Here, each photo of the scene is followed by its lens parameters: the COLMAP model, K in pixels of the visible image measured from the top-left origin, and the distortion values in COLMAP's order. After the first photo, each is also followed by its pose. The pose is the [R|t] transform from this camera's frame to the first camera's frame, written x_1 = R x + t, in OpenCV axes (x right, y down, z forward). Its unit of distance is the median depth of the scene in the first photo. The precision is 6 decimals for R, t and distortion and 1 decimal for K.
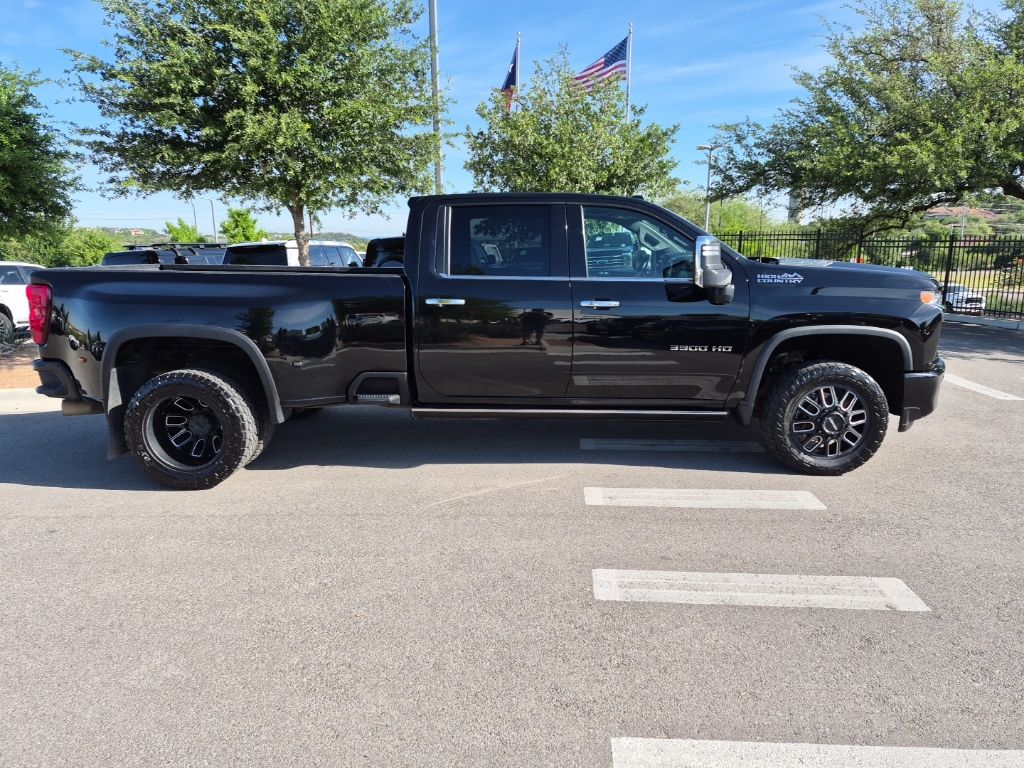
lens RADIAL K [[747.0, 0, 499.0], [0, 747.0, 388.5], [0, 0, 1]] dist [0.094936, -0.103366]
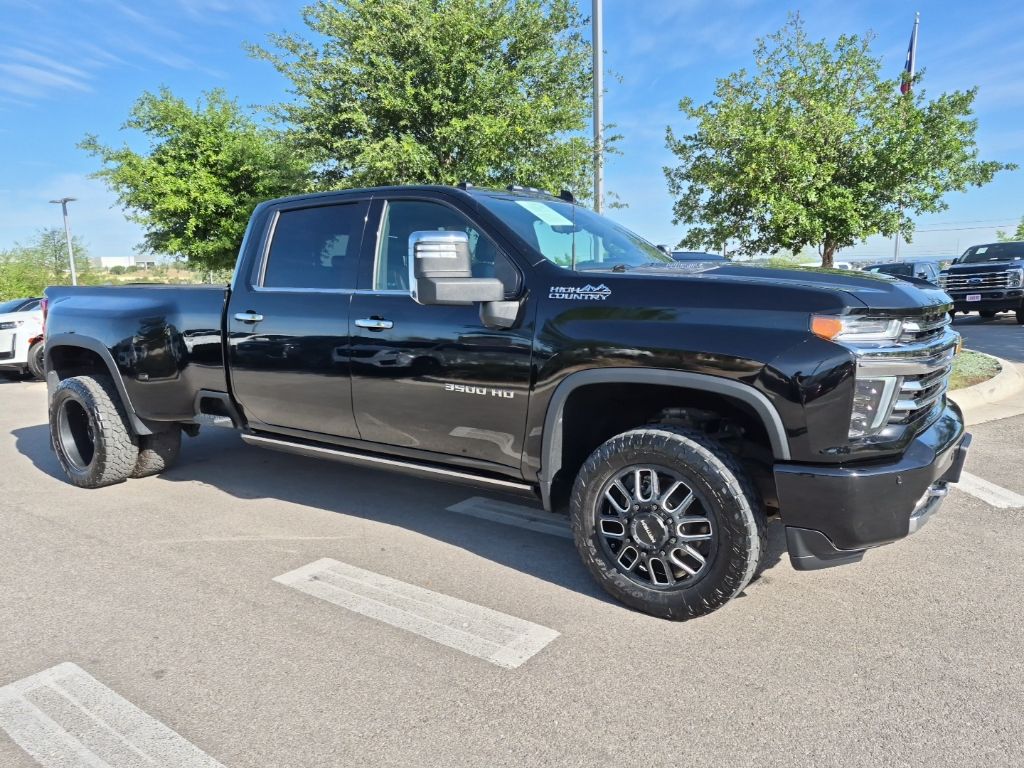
lens RADIAL K [[735.4, 0, 501.9], [0, 735.4, 377.3], [0, 0, 1]] dist [0.086332, -0.084679]
pose [[0.828907, 0.062788, -0.555852, 0.657912], [-0.089365, 0.995782, -0.020783, -0.052421], [0.552202, 0.066901, 0.831022, 0.430962]]
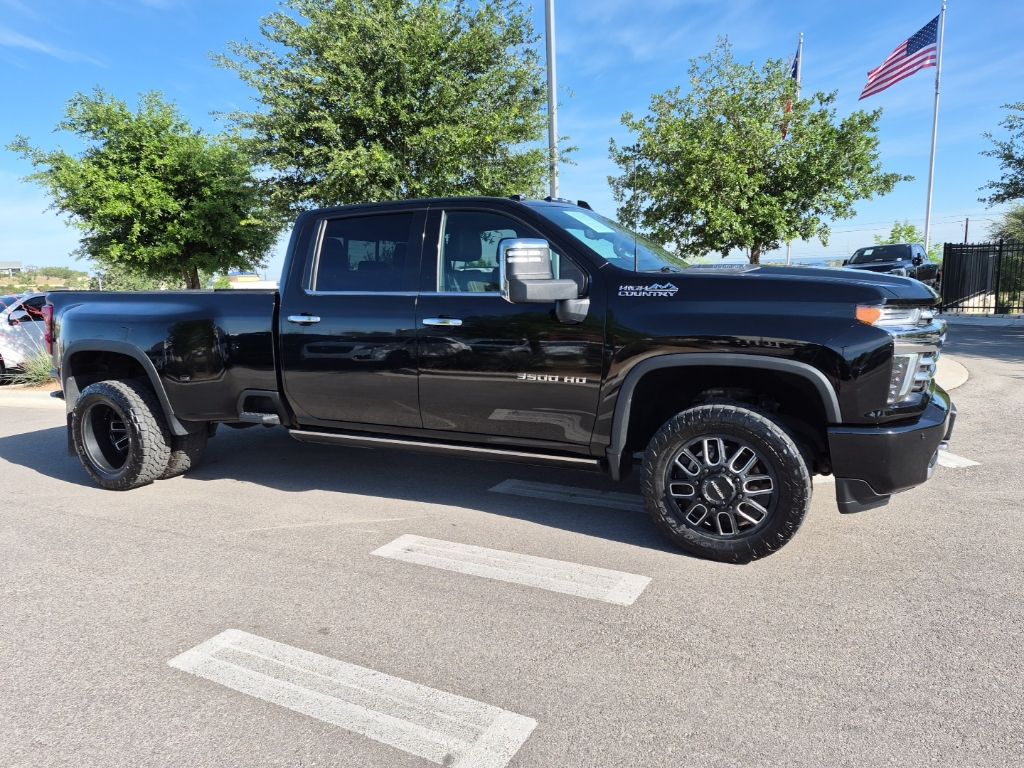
lens RADIAL K [[737.9, 0, 492.2], [0, 737.9, 384.0], [0, 0, 1]] dist [0.082171, -0.079750]
pose [[0.895449, 0.040180, -0.443346, 0.552588], [-0.057961, 0.997964, -0.026623, -0.022251], [0.441374, 0.049537, 0.895955, 0.262102]]
